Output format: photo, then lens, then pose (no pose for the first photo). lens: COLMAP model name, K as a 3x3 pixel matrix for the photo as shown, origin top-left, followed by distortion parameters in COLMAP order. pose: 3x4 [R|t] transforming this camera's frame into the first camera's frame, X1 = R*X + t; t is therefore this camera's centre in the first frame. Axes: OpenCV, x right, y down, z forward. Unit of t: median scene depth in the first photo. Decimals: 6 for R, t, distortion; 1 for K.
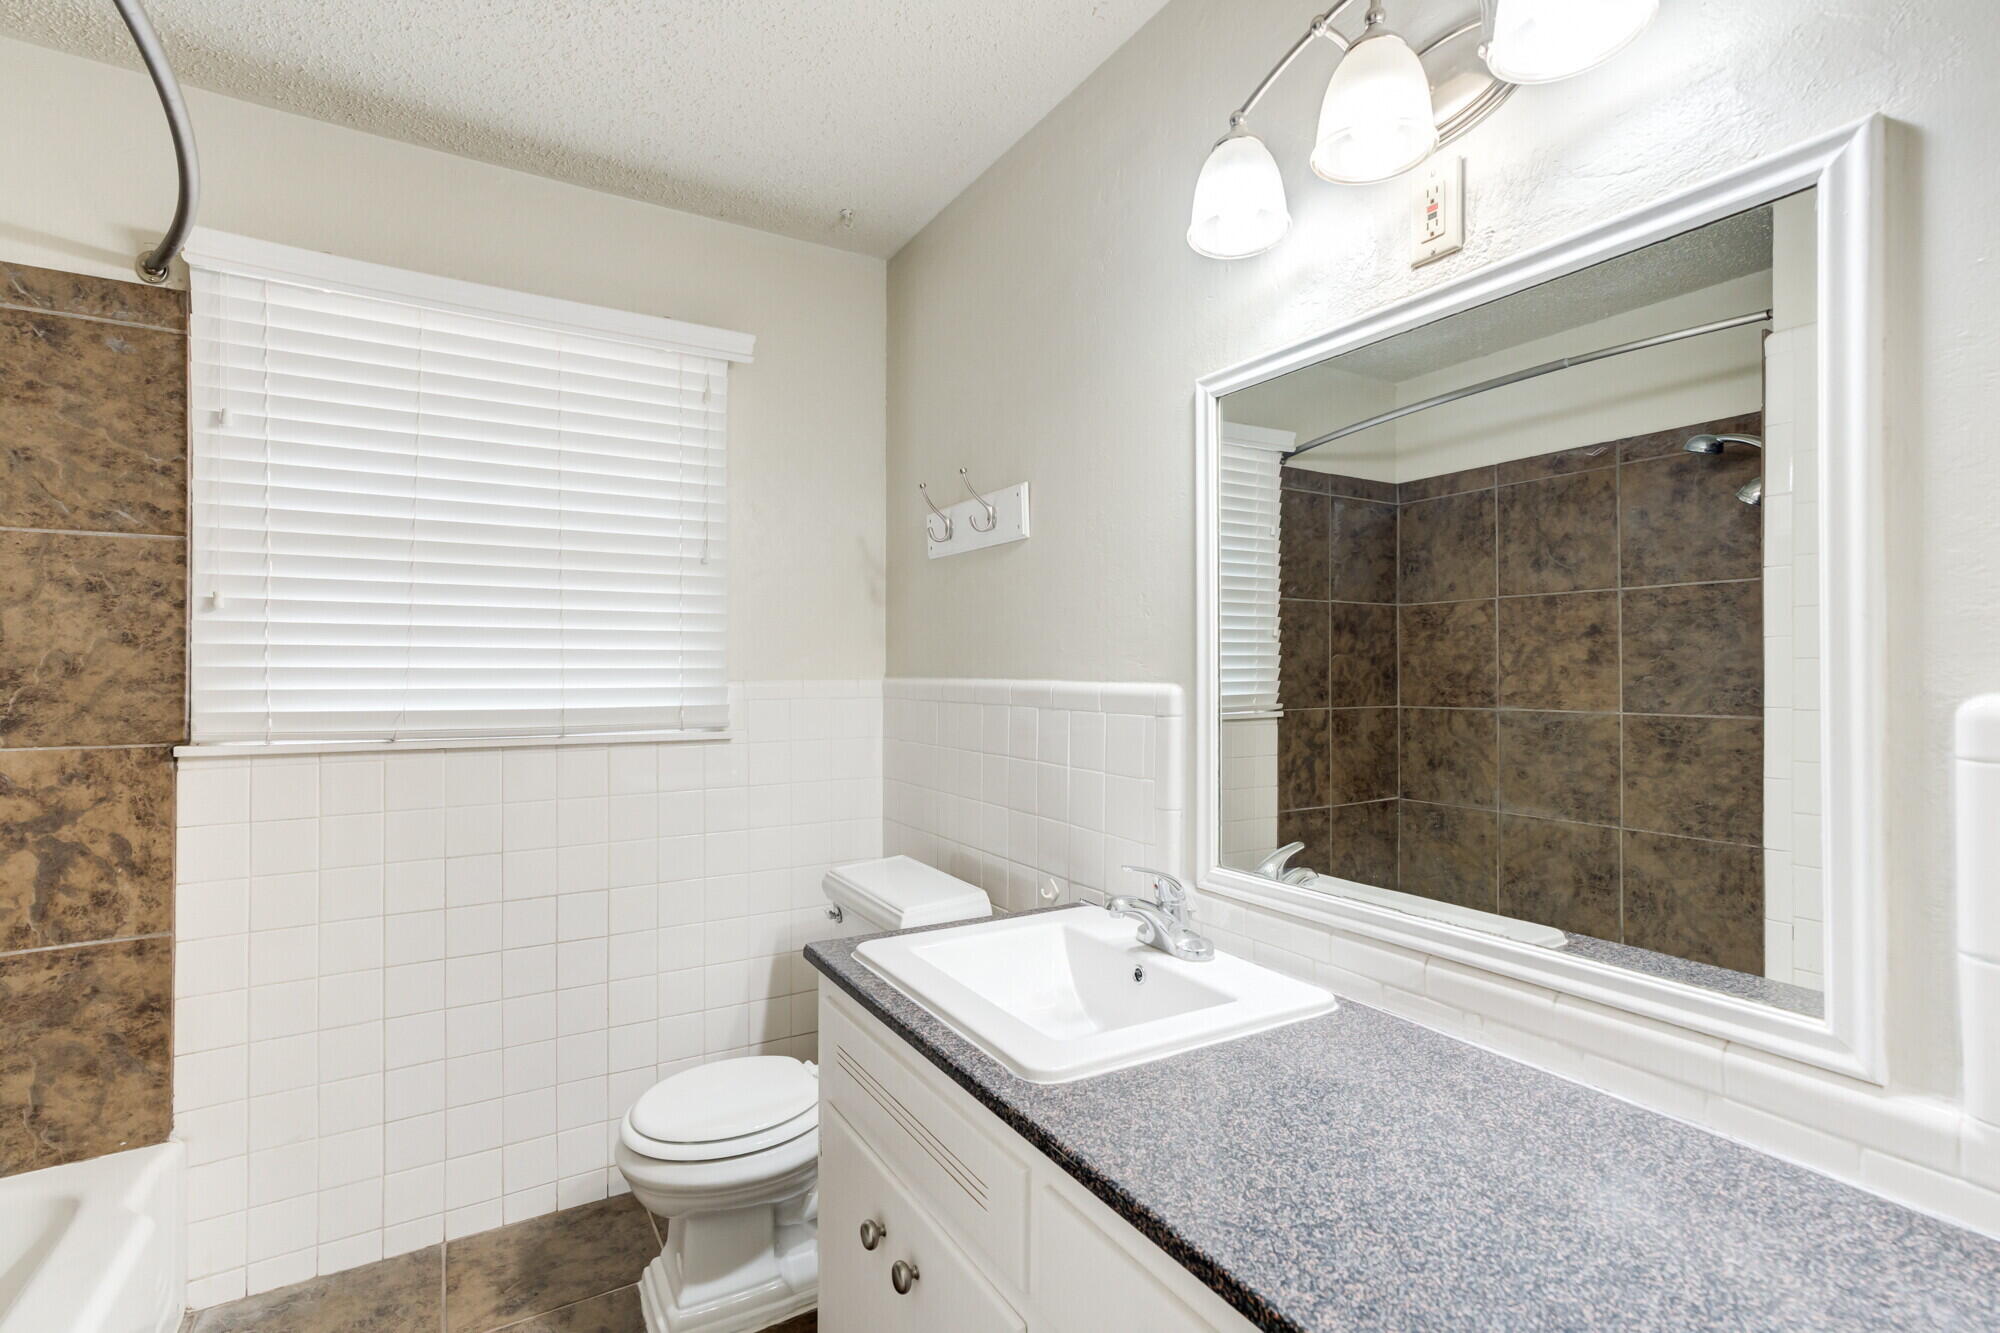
lens RADIAL K [[930.0, 0, 997.7], [0, 930.0, 664.3], [0, 0, 1]] dist [-0.011868, 0.014166]
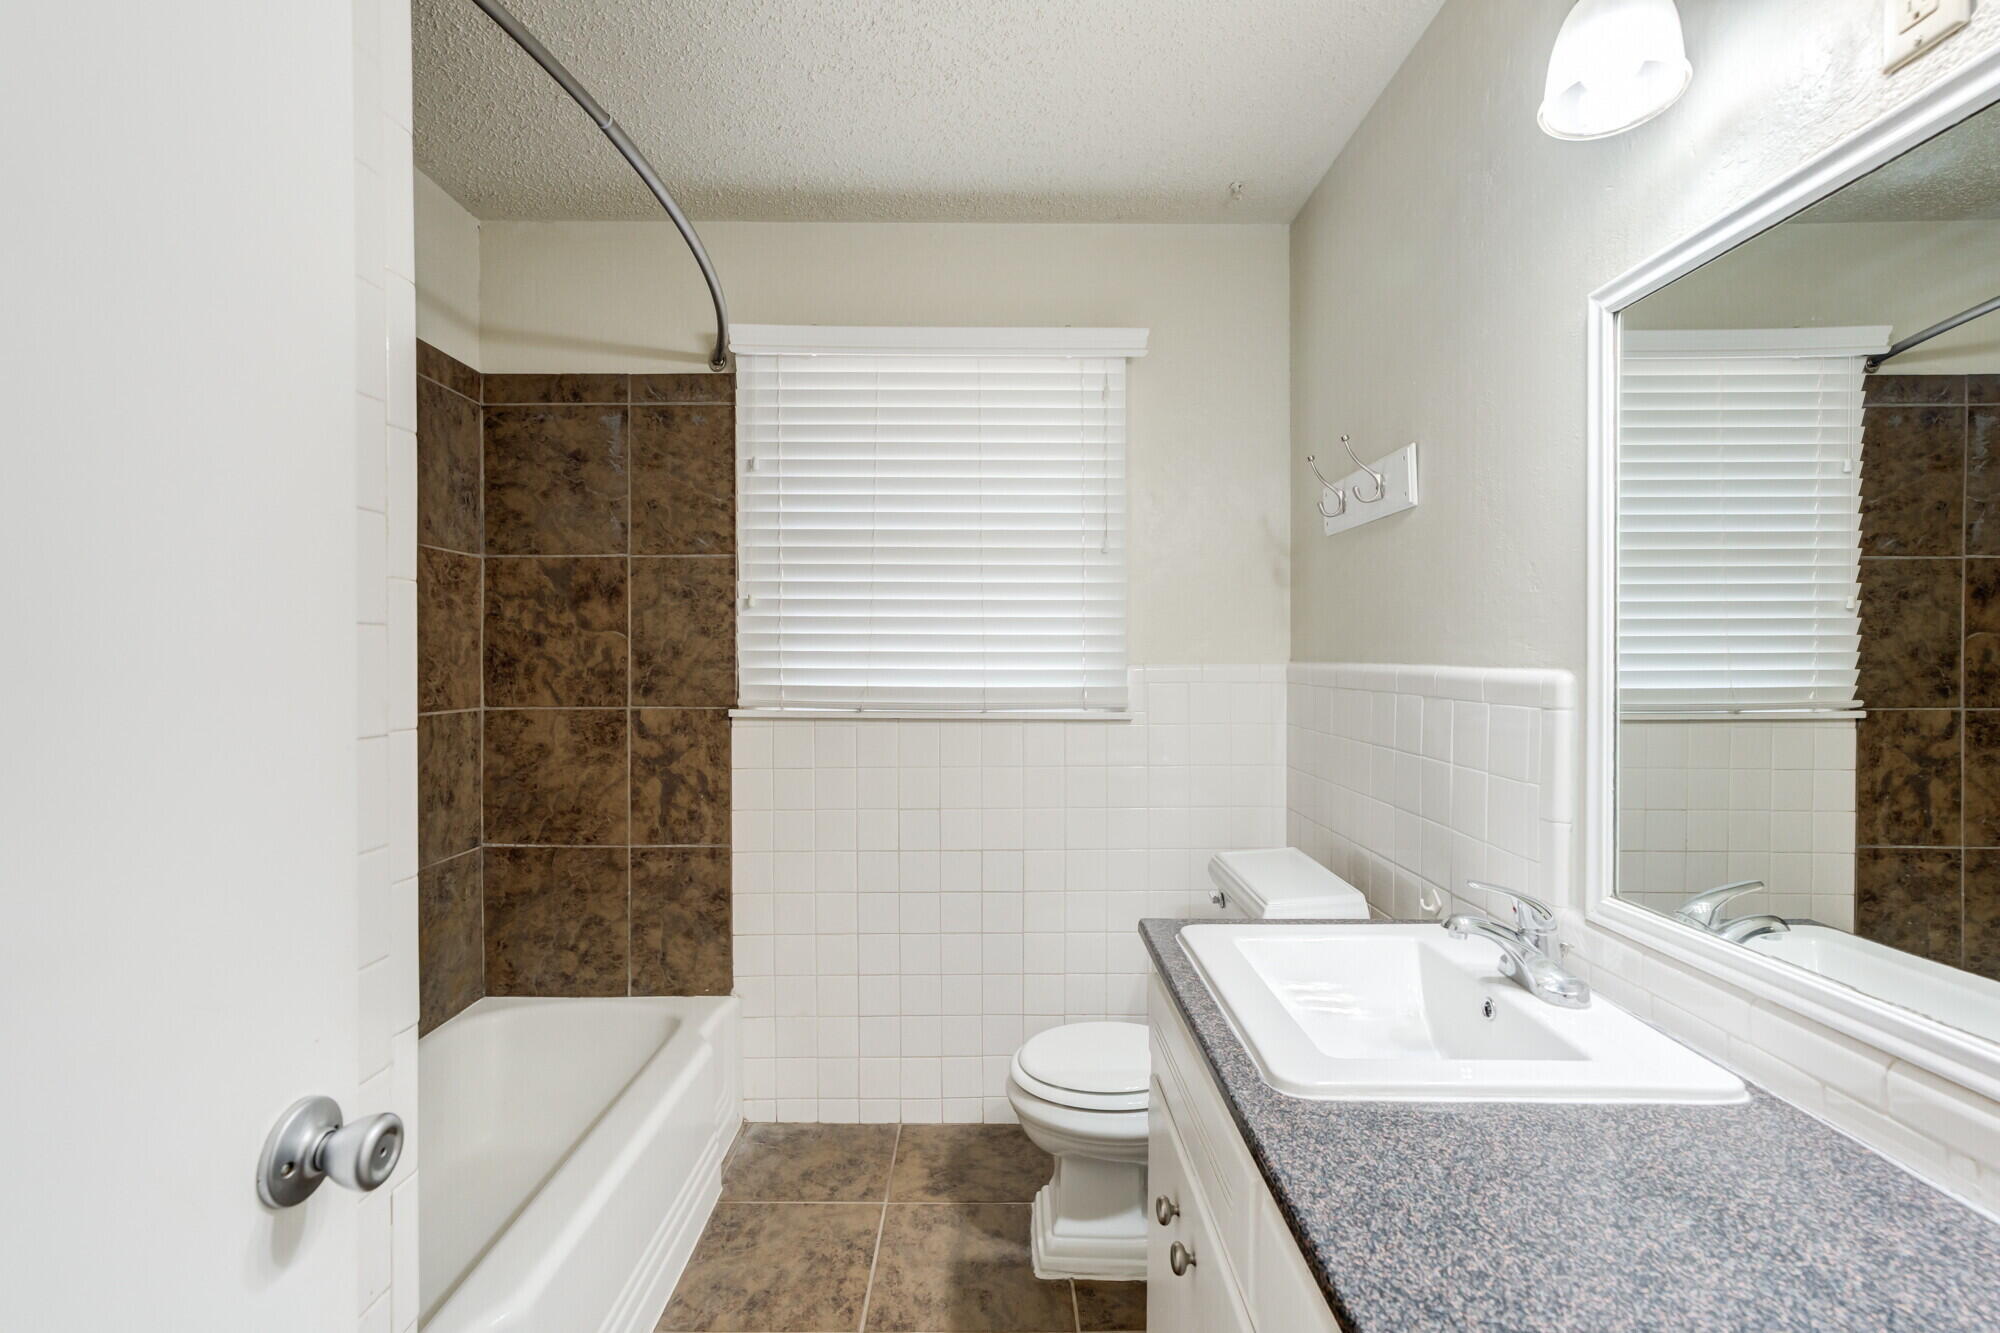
lens RADIAL K [[930.0, 0, 997.7], [0, 930.0, 664.3], [0, 0, 1]] dist [-0.011868, 0.014166]
pose [[0.860066, 0.006328, -0.510144, 0.147862], [0.001595, 0.999885, 0.015092, 0.002413], [0.510180, -0.013793, 0.859957, 0.030153]]
